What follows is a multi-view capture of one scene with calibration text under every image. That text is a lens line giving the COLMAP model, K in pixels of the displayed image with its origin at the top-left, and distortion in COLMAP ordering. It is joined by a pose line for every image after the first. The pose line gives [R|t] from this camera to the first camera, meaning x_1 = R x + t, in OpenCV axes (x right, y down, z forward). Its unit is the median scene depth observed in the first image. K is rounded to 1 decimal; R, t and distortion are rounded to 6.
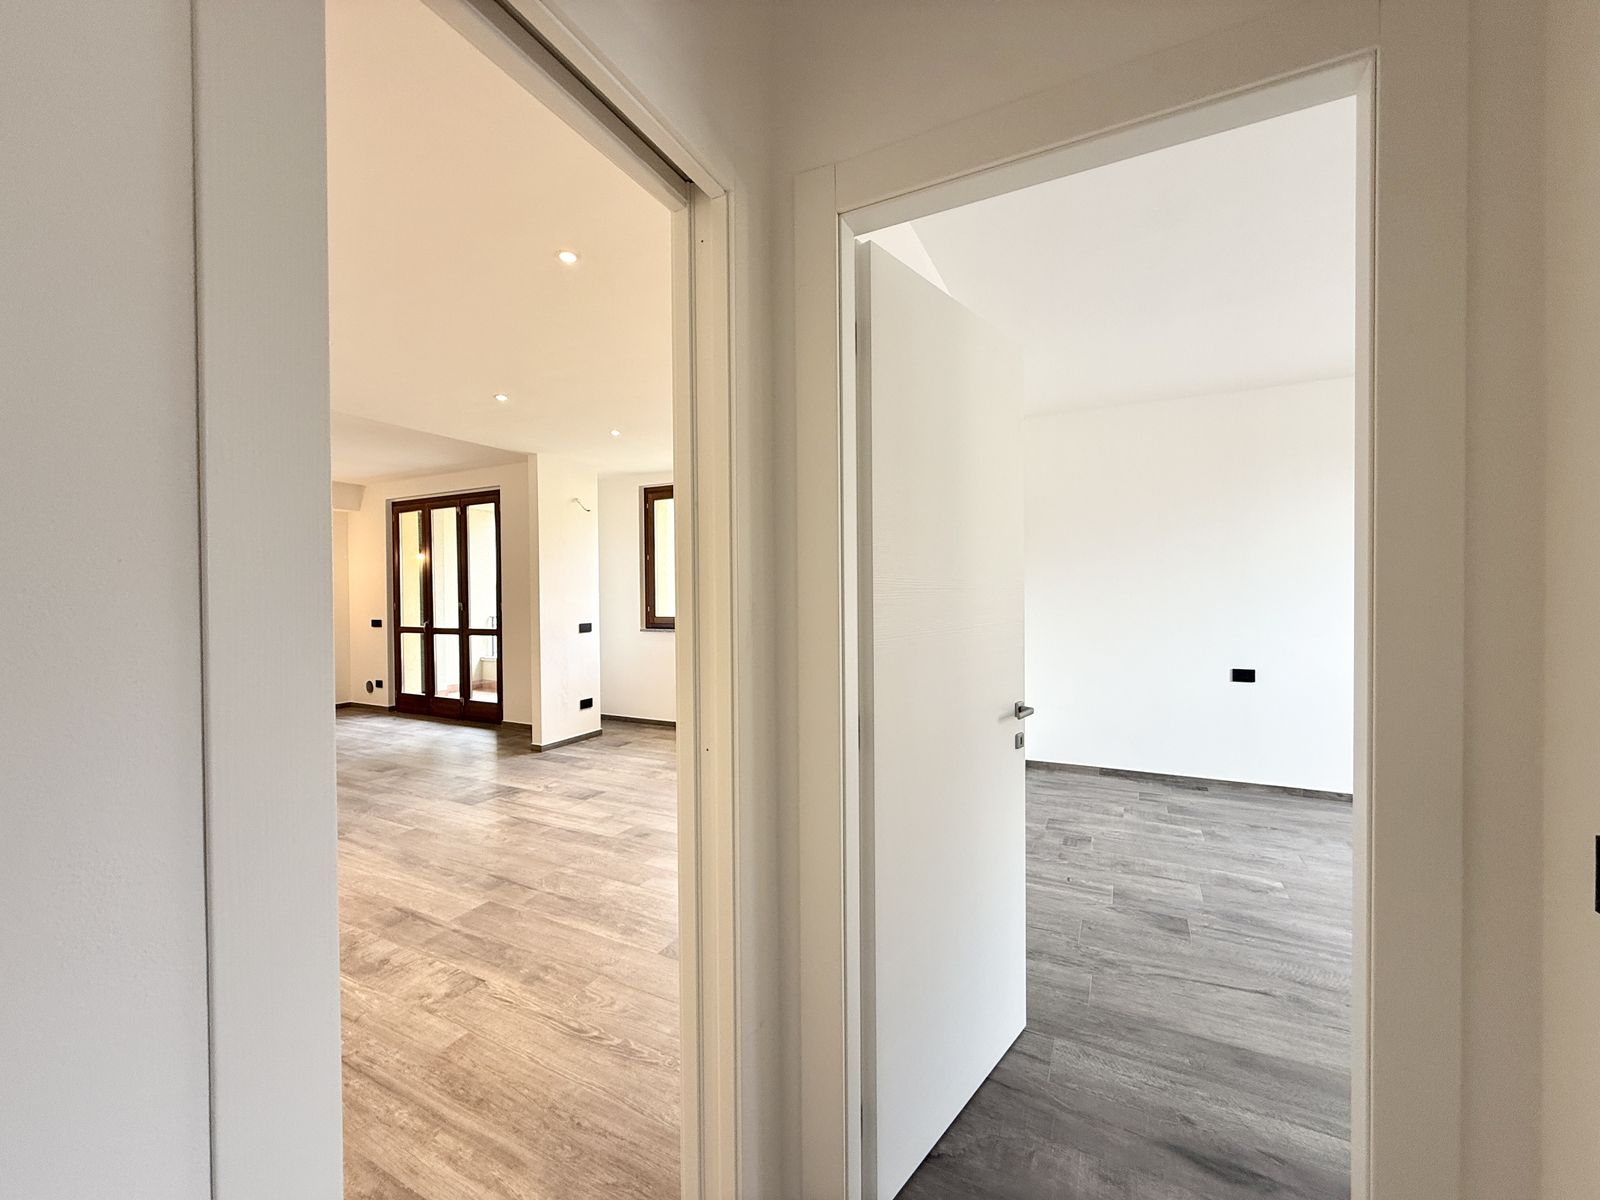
lens RADIAL K [[638.3, 0, 798.0], [0, 638.3, 600.2], [0, 0, 1]] dist [-0.000522, 0.000267]
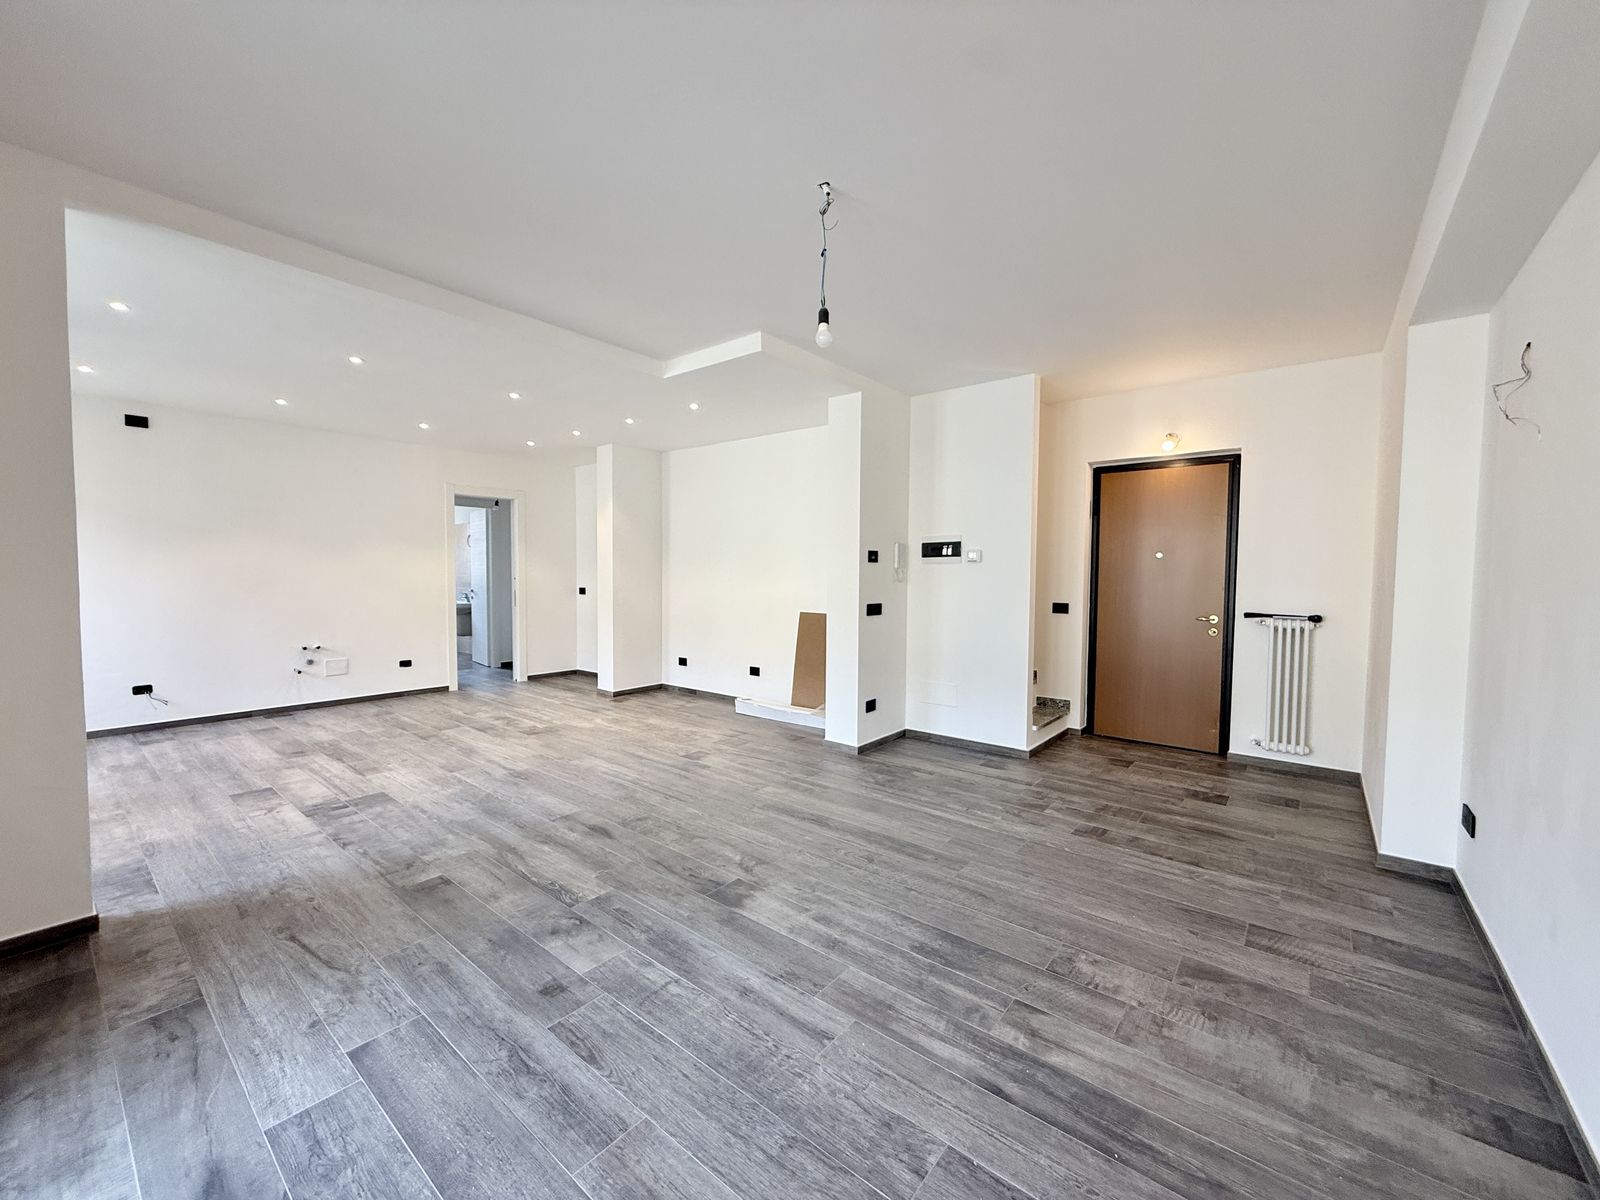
lens RADIAL K [[636.2, 0, 797.9], [0, 636.2, 600.8], [0, 0, 1]] dist [-0.000374, 0.000108]
pose [[-0.978649, -0.008017, 0.205382, -0.813727], [0.003845, 0.998350, 0.057288, 0.001063], [-0.205502, 0.056854, -0.977004, 1.117187]]
